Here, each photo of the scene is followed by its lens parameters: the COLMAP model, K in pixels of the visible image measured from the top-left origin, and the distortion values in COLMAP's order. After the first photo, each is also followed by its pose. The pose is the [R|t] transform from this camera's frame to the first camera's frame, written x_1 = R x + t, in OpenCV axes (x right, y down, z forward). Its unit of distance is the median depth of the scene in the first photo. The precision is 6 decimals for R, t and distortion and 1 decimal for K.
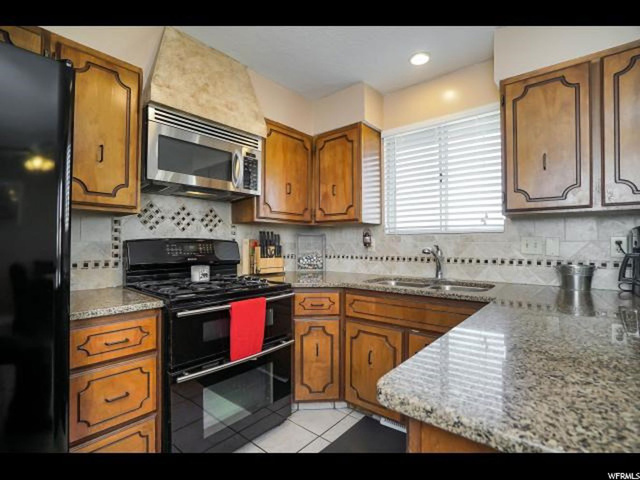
lens RADIAL K [[315.4, 0, 331.3], [0, 315.4, 243.4], [0, 0, 1]] dist [-0.030311, 0.009072]
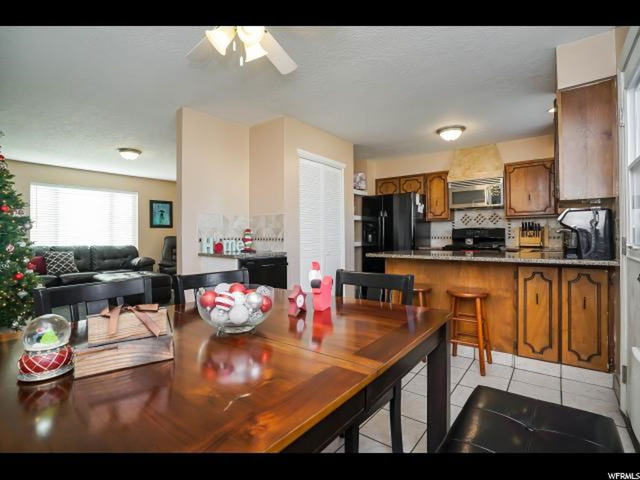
lens RADIAL K [[315.4, 0, 325.4], [0, 315.4, 237.3], [0, 0, 1]] dist [-0.030311, 0.009072]
pose [[0.025752, 0.000991, -0.999668, 1.865771], [0.007922, 0.999968, 0.001196, 0.042996], [0.999637, -0.007950, 0.025744, -0.200442]]
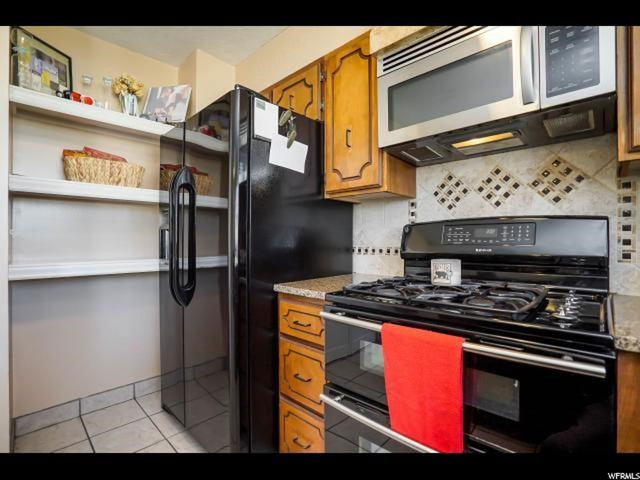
lens RADIAL K [[315.4, 0, 316.7], [0, 315.4, 240.3], [0, 0, 1]] dist [-0.030311, 0.009072]
pose [[-0.108207, -0.007407, -0.994101, 0.202582], [0.002030, 0.999969, -0.007672, 0.034085], [0.994126, -0.002849, -0.108188, 0.730567]]
